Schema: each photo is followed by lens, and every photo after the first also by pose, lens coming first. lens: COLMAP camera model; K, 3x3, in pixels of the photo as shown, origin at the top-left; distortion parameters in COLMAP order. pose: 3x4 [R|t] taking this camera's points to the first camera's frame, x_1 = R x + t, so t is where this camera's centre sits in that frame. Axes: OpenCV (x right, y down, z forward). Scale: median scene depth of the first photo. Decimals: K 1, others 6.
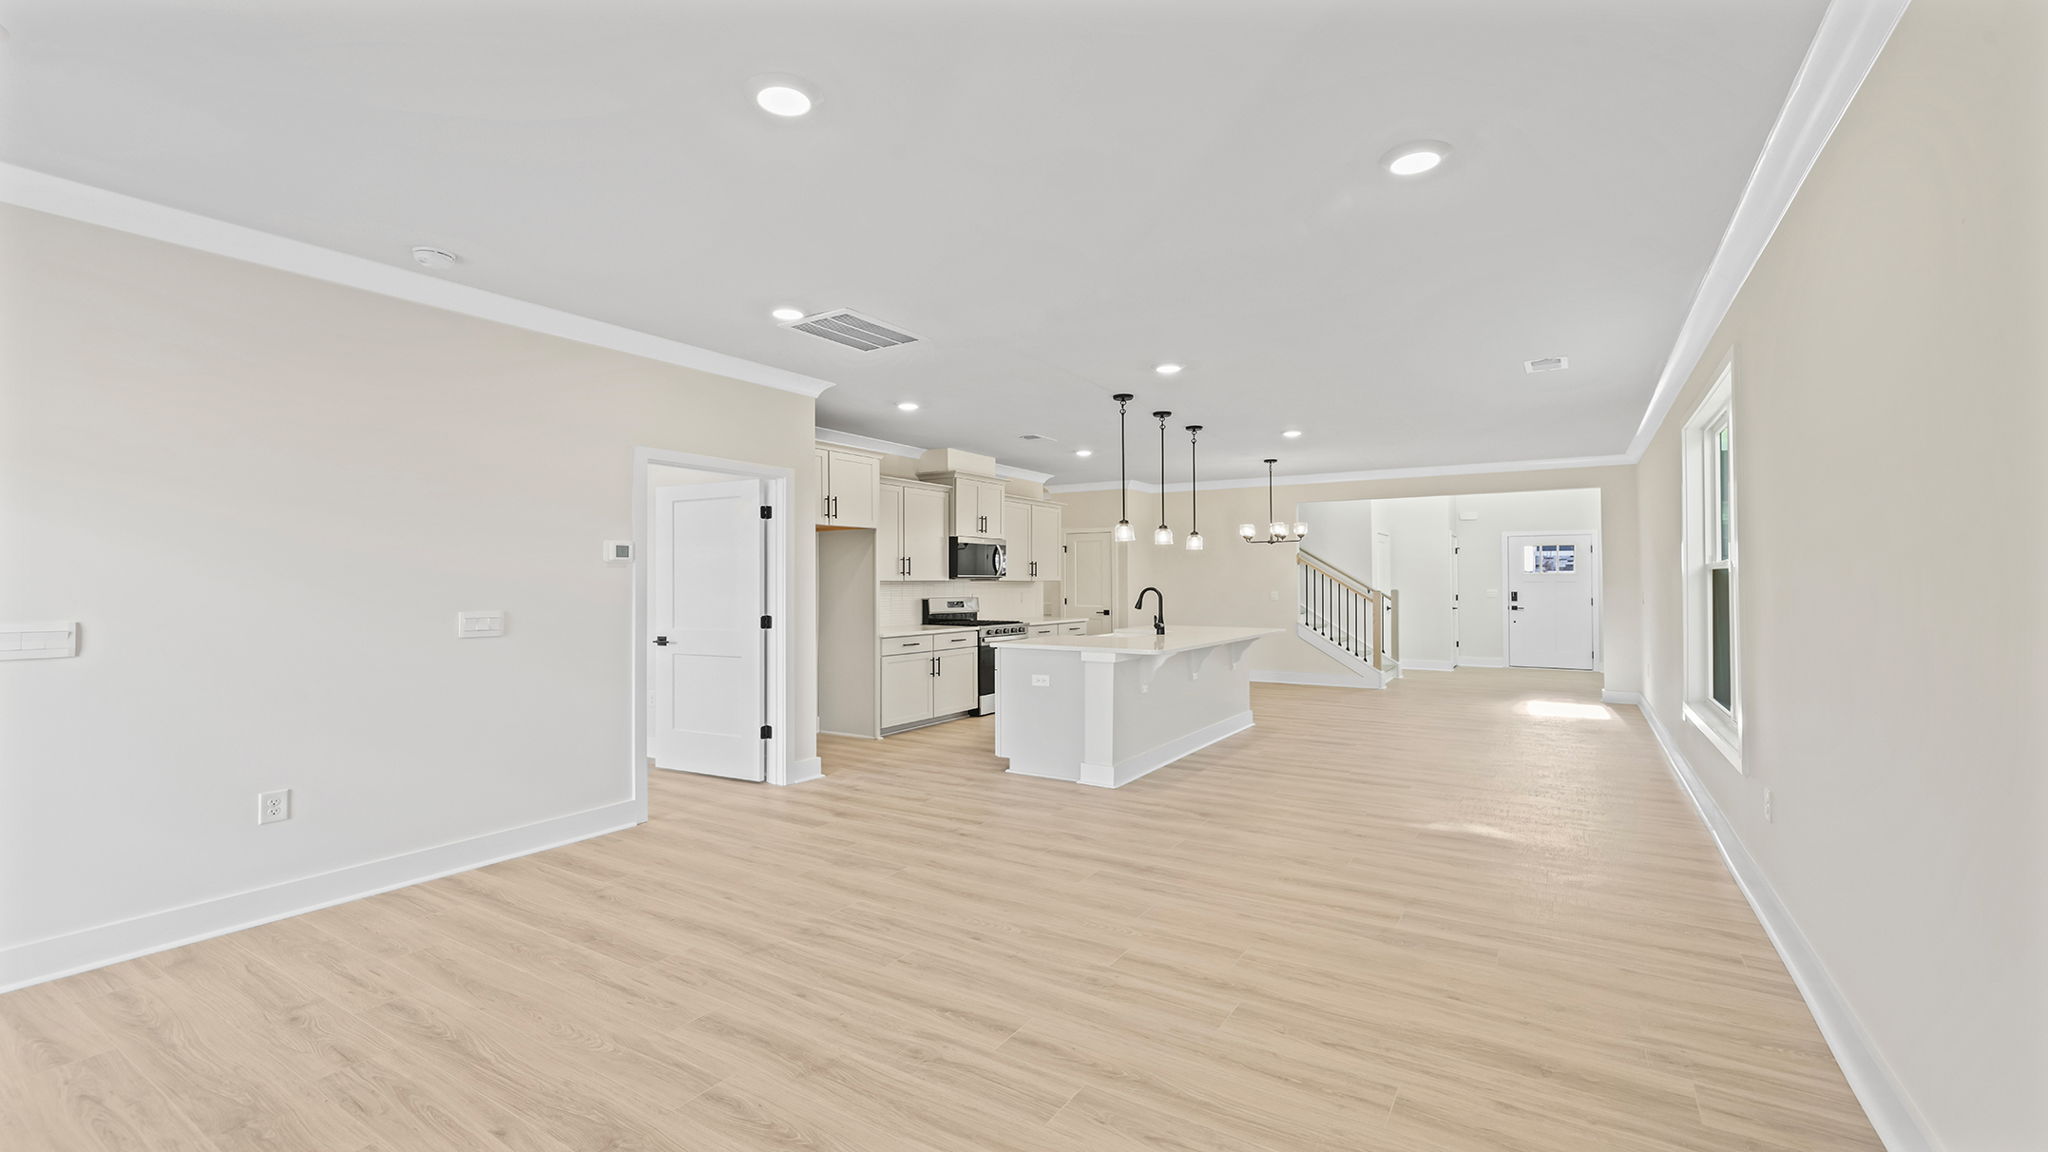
lens RADIAL K [[880.2, 0, 1009.8], [0, 880.2, 587.3], [0, 0, 1]] dist [0.003808, 0.000385]
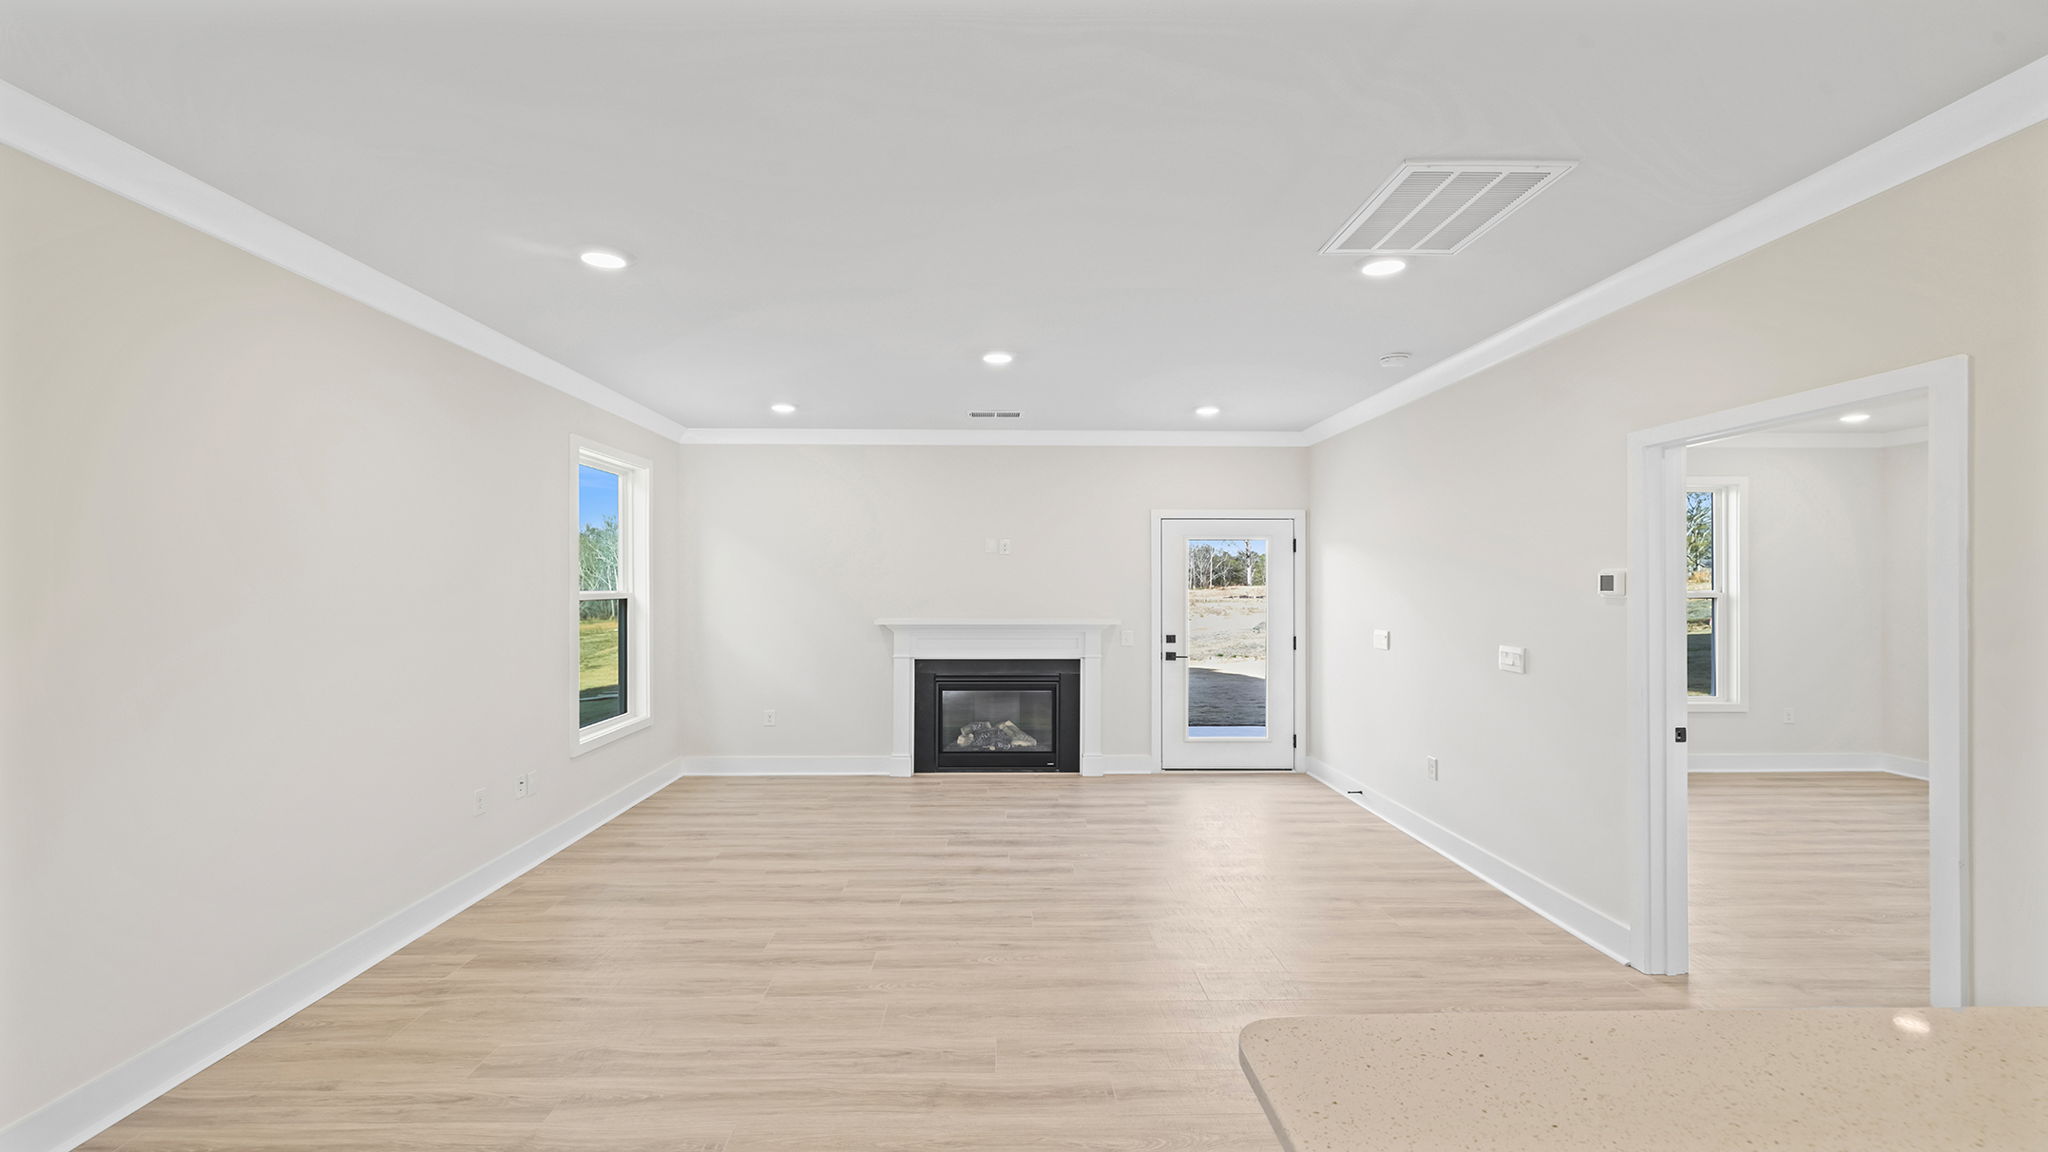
lens RADIAL K [[880.2, 0, 1006.0], [0, 880.2, 589.5], [0, 0, 1]] dist [0.003808, 0.000385]
pose [[-0.837890, 0.005307, -0.545813, 0.527552], [-0.000456, 0.999946, 0.010422, -0.057149], [0.545838, 0.008981, -0.837842, 1.802842]]
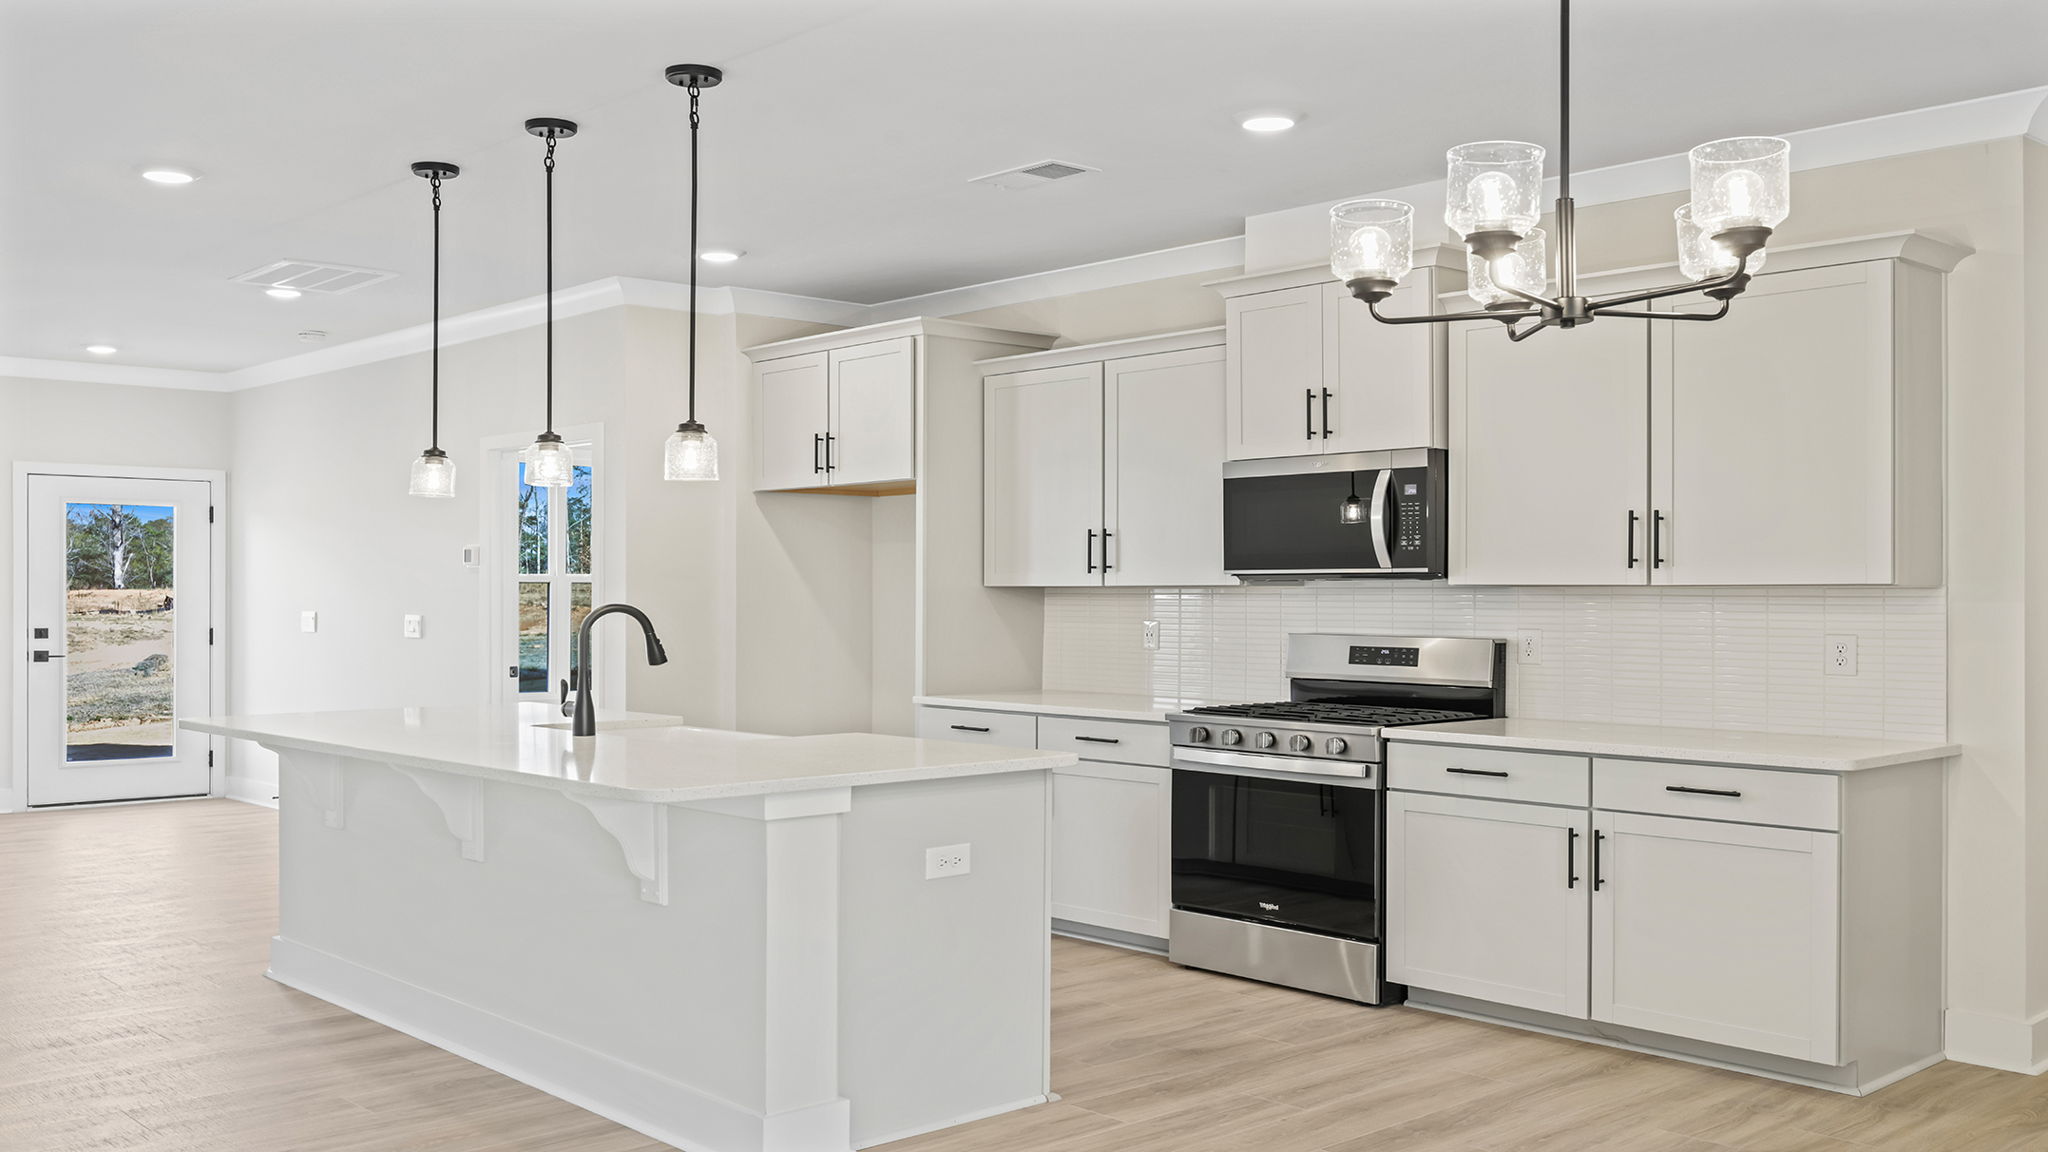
lens RADIAL K [[1830.0, 0, 1008.4], [0, 1830.0, 575.8], [0, 0, 1]] dist [-0.005527, 0.015904]
pose [[-0.266915, -0.006232, -0.963700, 1.688637], [-0.005794, 0.999971, -0.004861, -0.017887], [0.963703, 0.004286, -0.266944, 2.756012]]
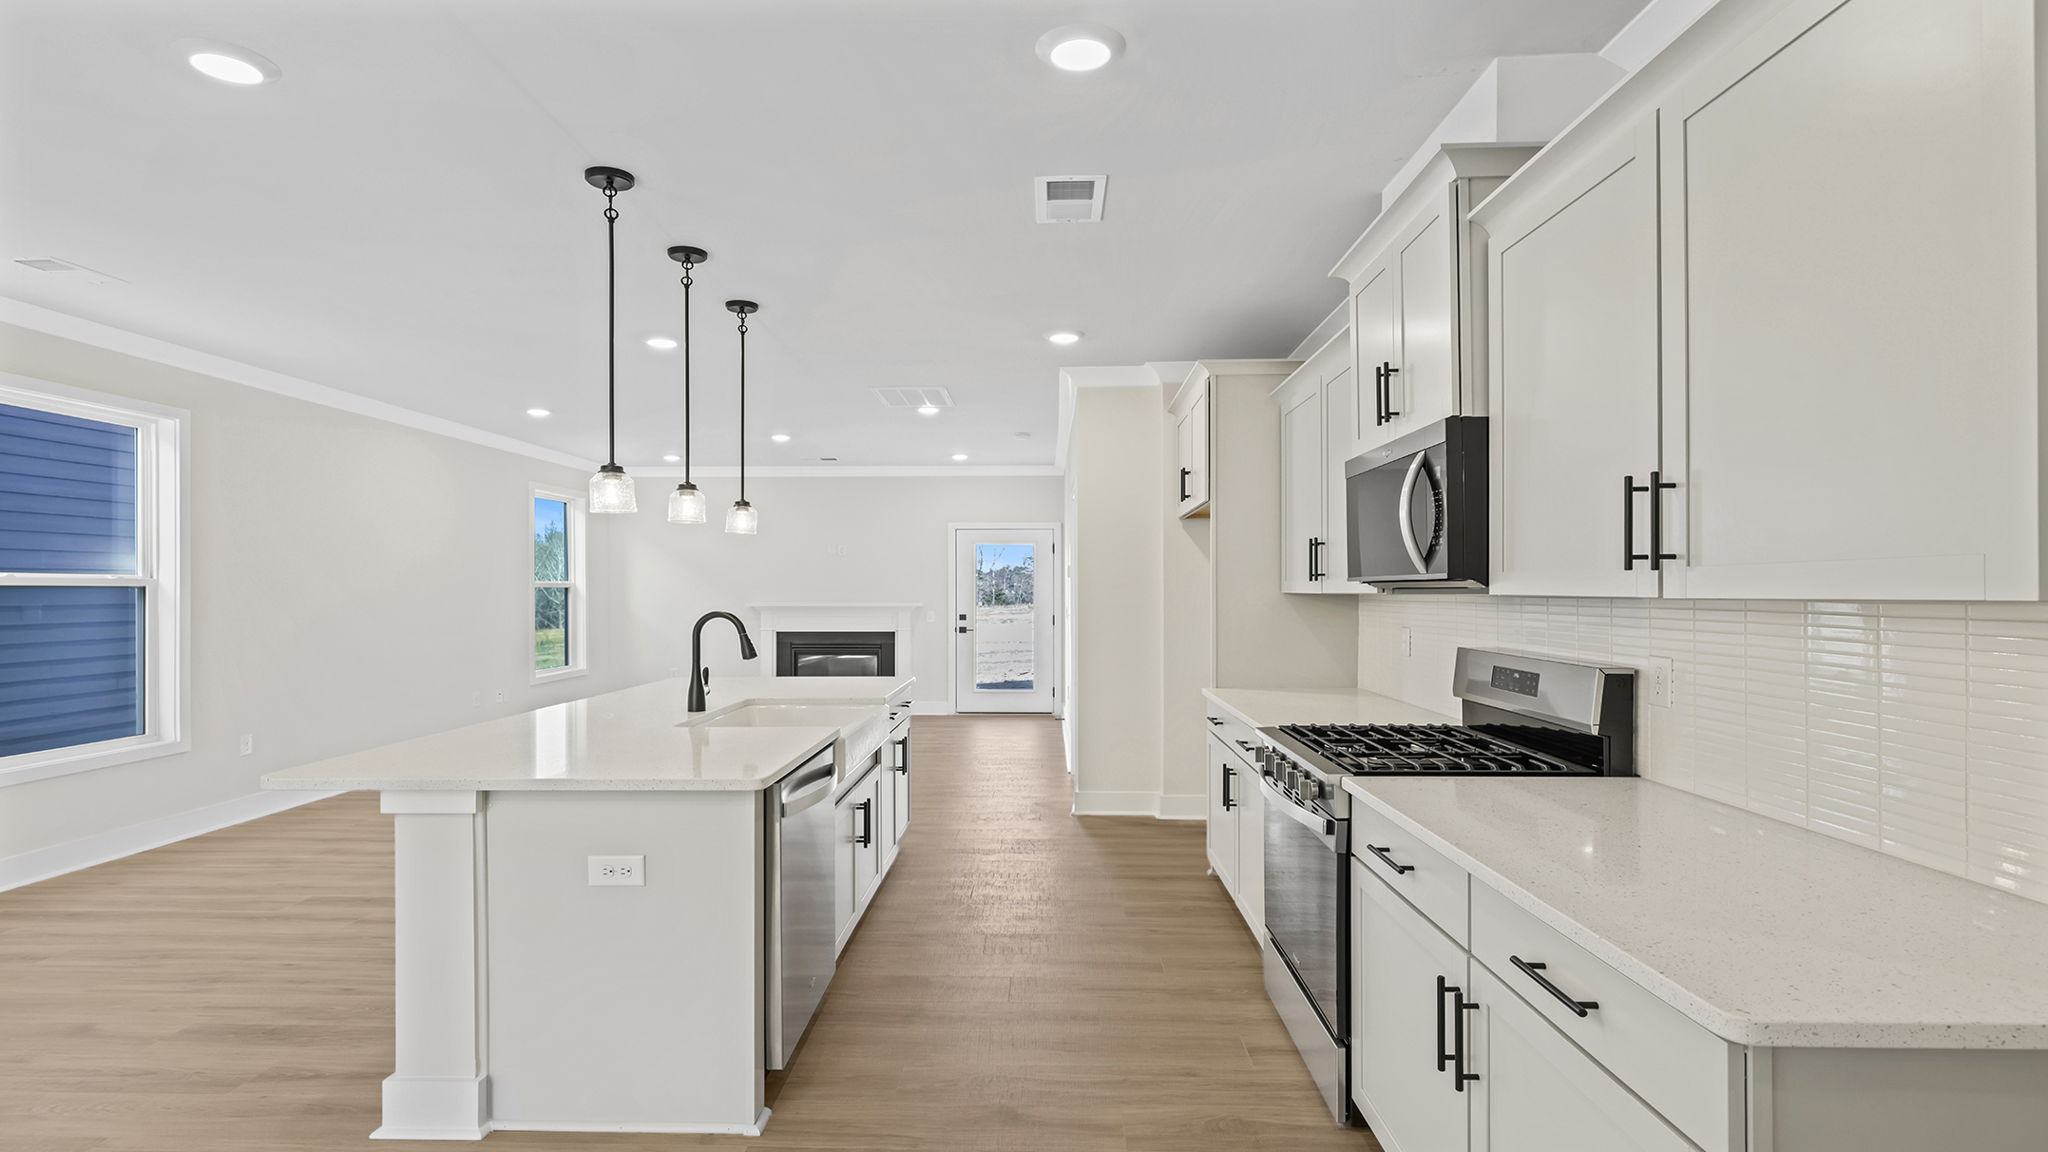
lens RADIAL K [[1031.3, 0, 1016.8], [0, 1031.3, 584.9], [0, 0, 1]] dist [0.007243, 0.001249]
pose [[-0.860074, 0.001888, -0.510166, 0.612963], [0.001485, 0.999998, 0.001197, -0.028814], [0.510167, 0.000272, -0.860075, 3.149340]]
